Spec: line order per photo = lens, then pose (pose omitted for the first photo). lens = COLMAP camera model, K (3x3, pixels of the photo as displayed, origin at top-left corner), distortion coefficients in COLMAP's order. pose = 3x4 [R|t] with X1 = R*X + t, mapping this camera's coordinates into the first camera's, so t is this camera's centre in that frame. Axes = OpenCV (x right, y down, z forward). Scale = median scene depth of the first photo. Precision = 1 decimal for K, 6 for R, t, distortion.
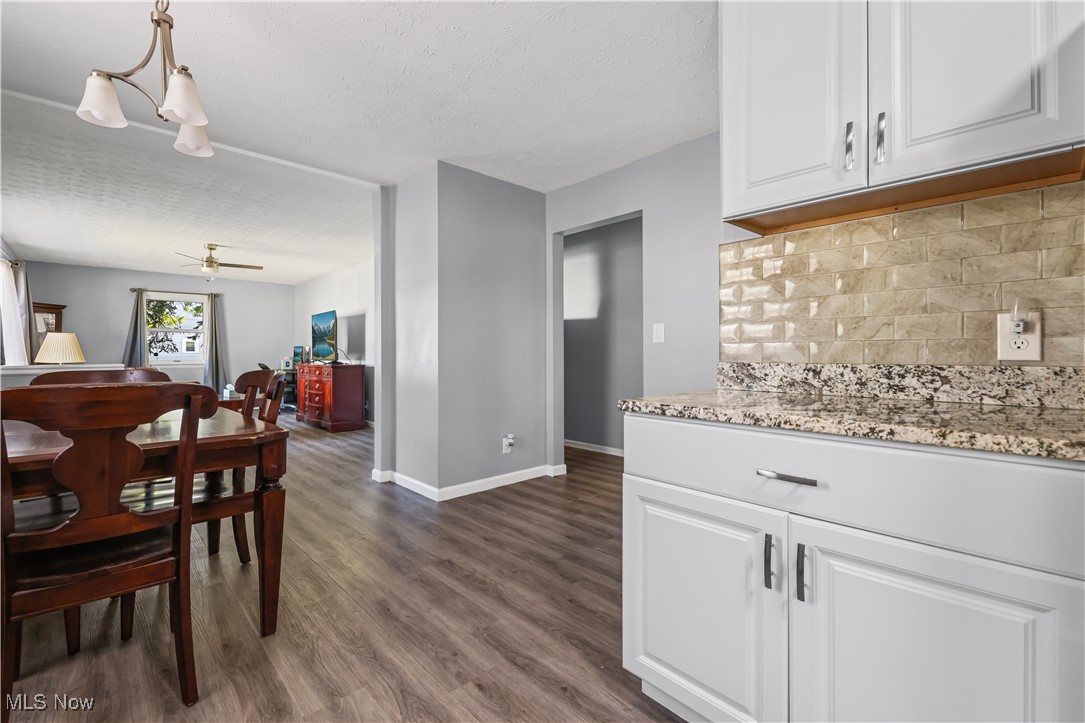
lens RADIAL K [[474.1, 0, 537.1], [0, 474.1, 368.9], [0, 0, 1]] dist [-0.001330, -0.000192]
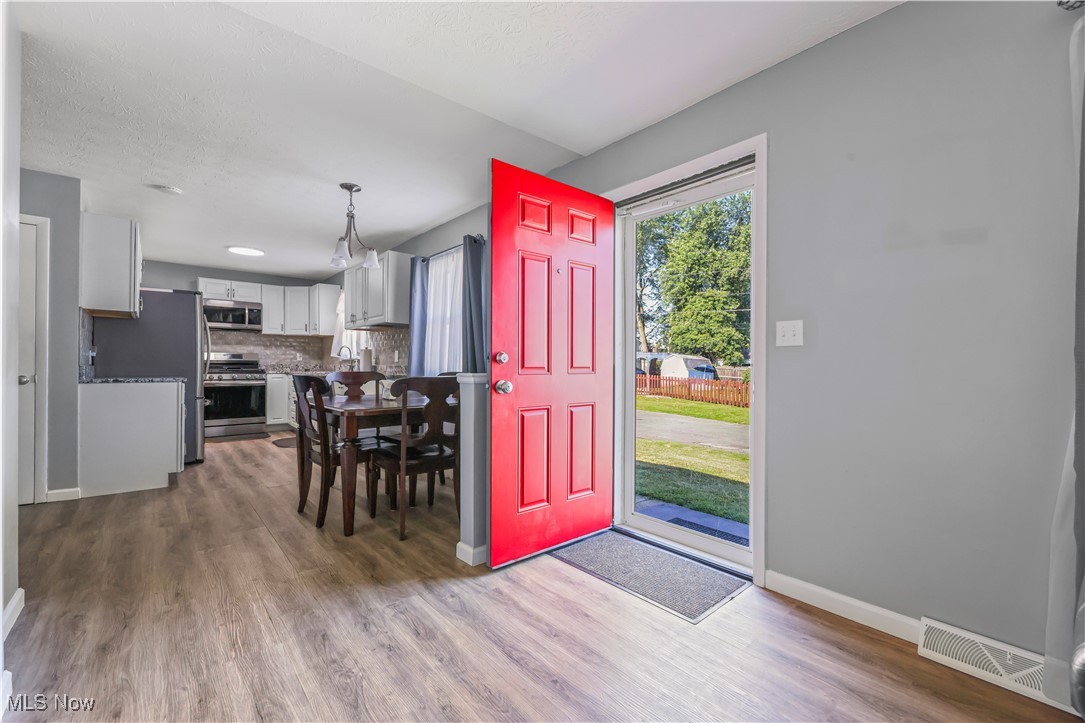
lens RADIAL K [[463.6, 0, 545.8], [0, 463.6, 364.9], [0, 0, 1]] dist [0.010790, -0.000090]
pose [[-0.999092, 0.001153, 0.042582, -0.450157], [0.002572, 0.999443, 0.033261, -0.022175], [-0.042520, 0.033341, -0.998539, 0.779490]]
